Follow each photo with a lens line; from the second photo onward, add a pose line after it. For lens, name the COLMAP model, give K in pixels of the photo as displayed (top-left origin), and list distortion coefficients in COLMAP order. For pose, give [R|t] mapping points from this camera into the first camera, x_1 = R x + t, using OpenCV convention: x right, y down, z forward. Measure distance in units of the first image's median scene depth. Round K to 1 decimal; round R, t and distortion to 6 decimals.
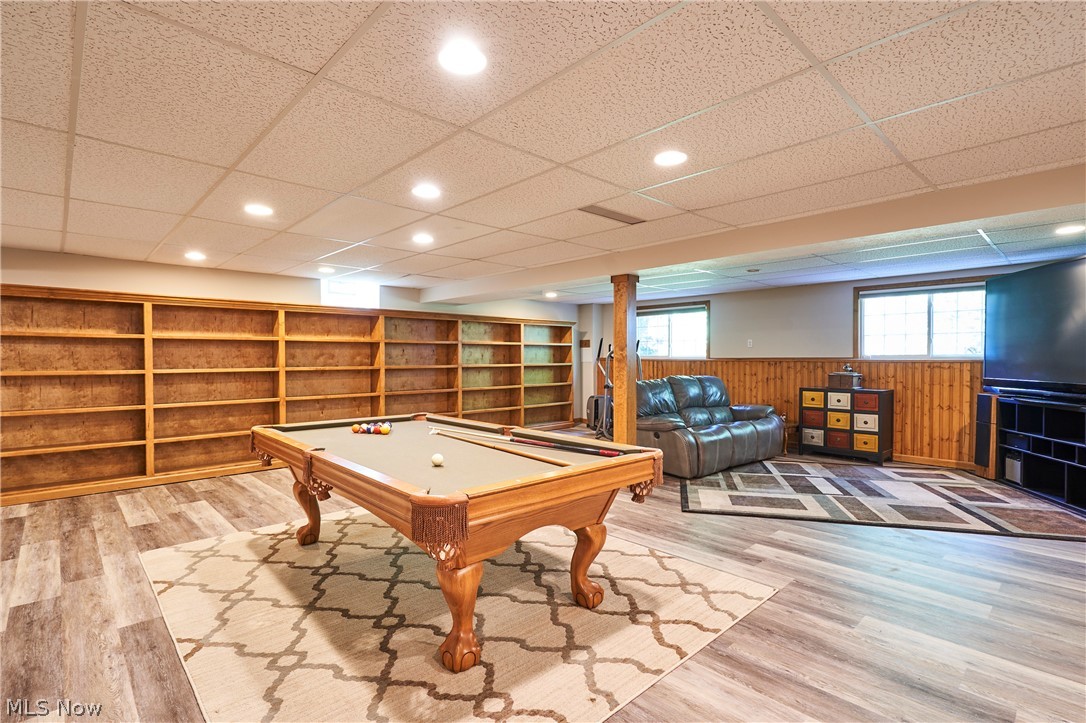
lens RADIAL K [[506.1, 0, 542.7], [0, 506.1, 365.7], [0, 0, 1]] dist [-0.000503, 0.000055]
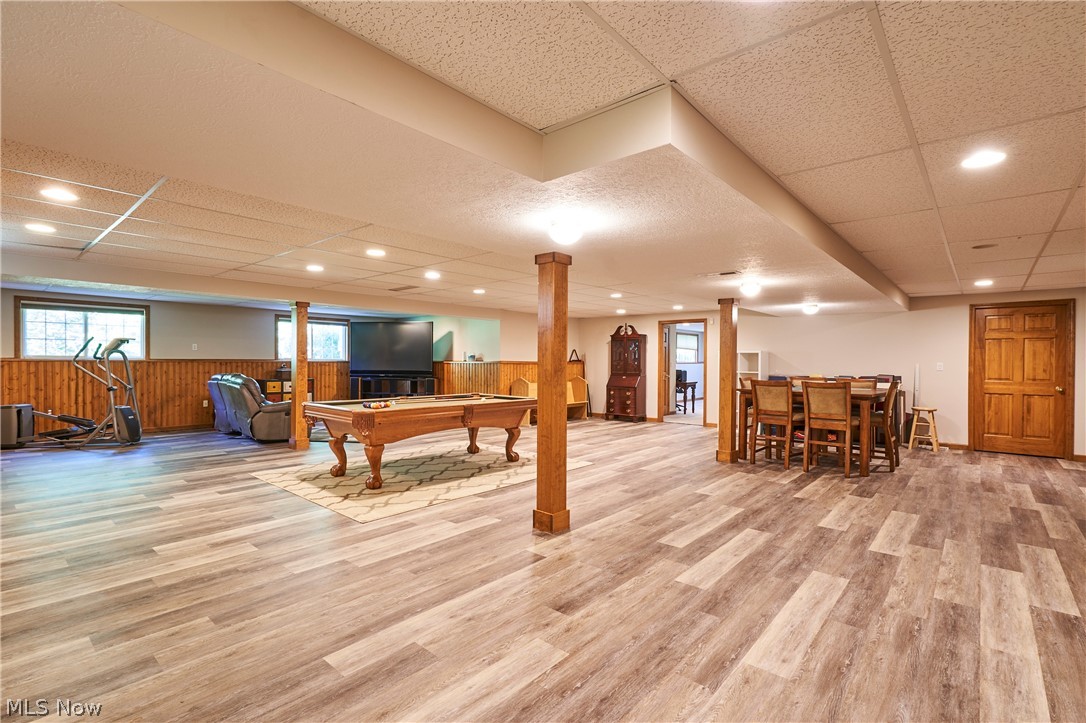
lens RADIAL K [[506.1, 0, 542.7], [0, 506.1, 365.7], [0, 0, 1]] dist [-0.000503, 0.000055]
pose [[-0.087563, -0.006134, 0.996140, -1.478351], [0.011451, 0.999909, 0.007164, 0.002296], [-0.996093, 0.012034, -0.087485, 0.503581]]
